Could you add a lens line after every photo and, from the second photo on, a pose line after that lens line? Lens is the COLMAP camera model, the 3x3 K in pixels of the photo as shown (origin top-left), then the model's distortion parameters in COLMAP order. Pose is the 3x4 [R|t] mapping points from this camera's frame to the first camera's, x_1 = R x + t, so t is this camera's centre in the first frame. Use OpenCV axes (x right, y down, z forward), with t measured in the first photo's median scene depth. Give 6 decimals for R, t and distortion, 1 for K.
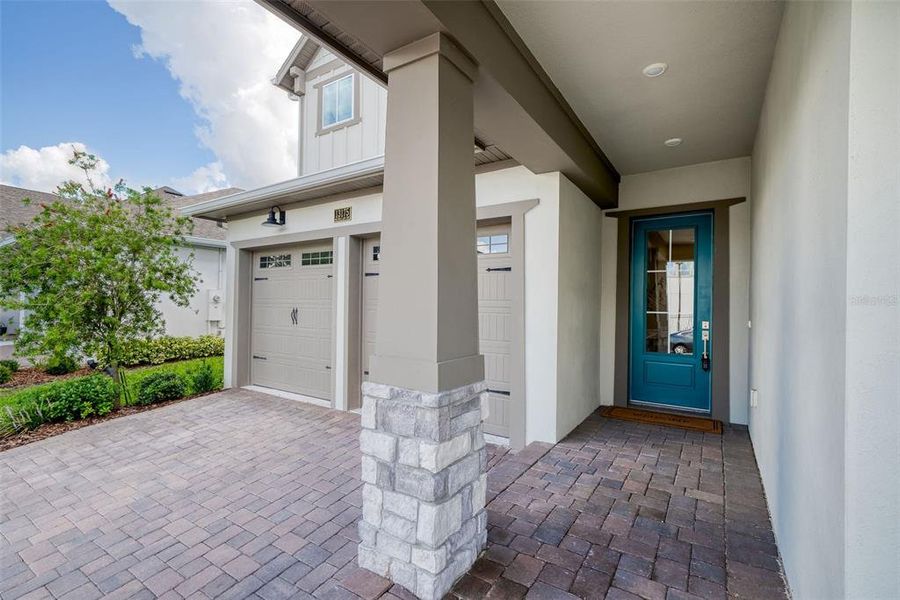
lens RADIAL K [[410.5, 0, 448.0], [0, 410.5, 303.4], [0, 0, 1]] dist [0.000089, -0.000007]
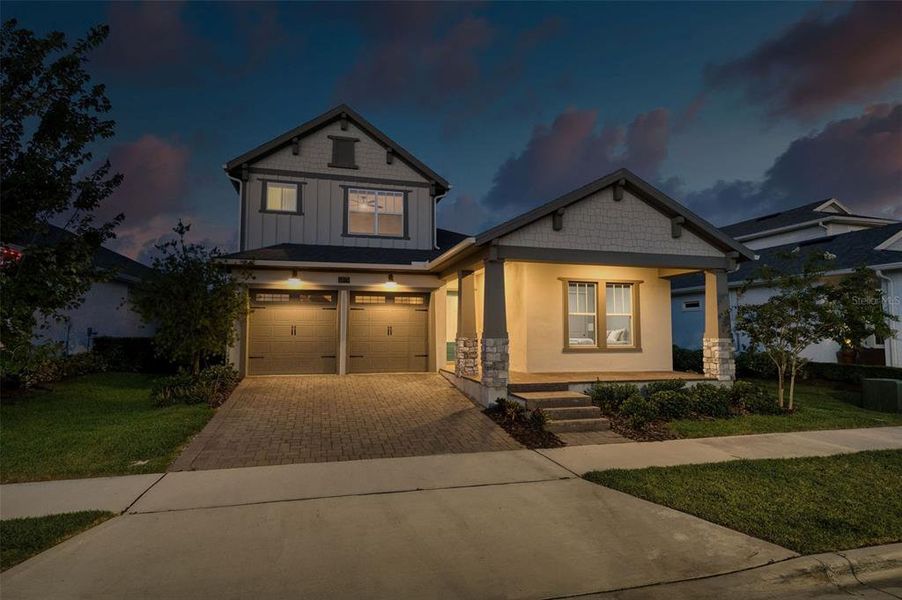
lens RADIAL K [[472.7, 0, 471.4], [0, 472.7, 297.0], [0, 0, 1]] dist [0.003510, 0.001248]
pose [[0.643831, 0.045132, 0.763835, -1.463207], [0.002932, 0.998106, -0.061445, 0.016638], [-0.765162, 0.041800, 0.642480, -0.904098]]
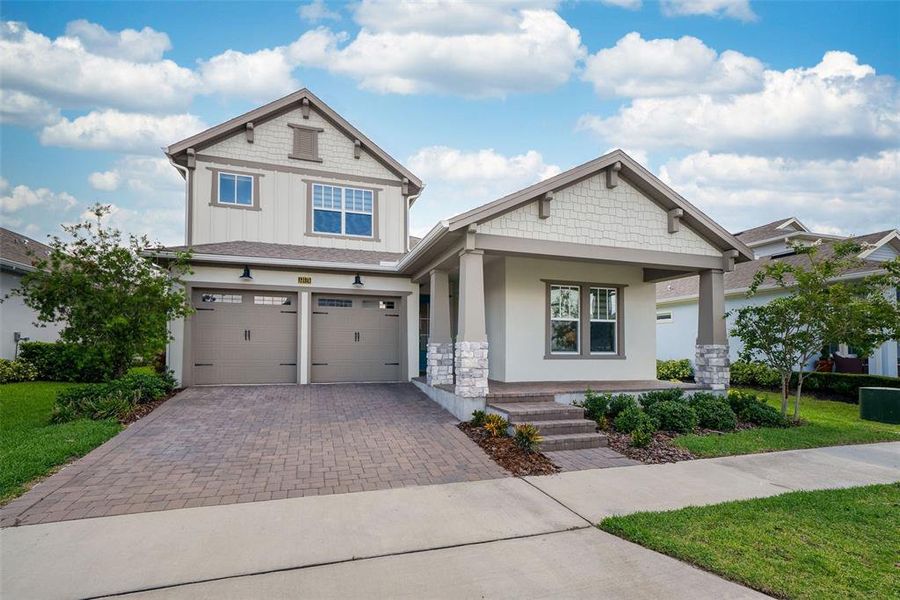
lens RADIAL K [[417.9, 0, 468.1], [0, 417.9, 338.7], [0, 0, 1]] dist [0.008815, 0.000253]
pose [[0.605402, 0.010607, 0.795849, -1.165922], [-0.001080, 0.999921, -0.012506, 0.064370], [-0.795919, 0.006712, 0.605366, -0.666618]]
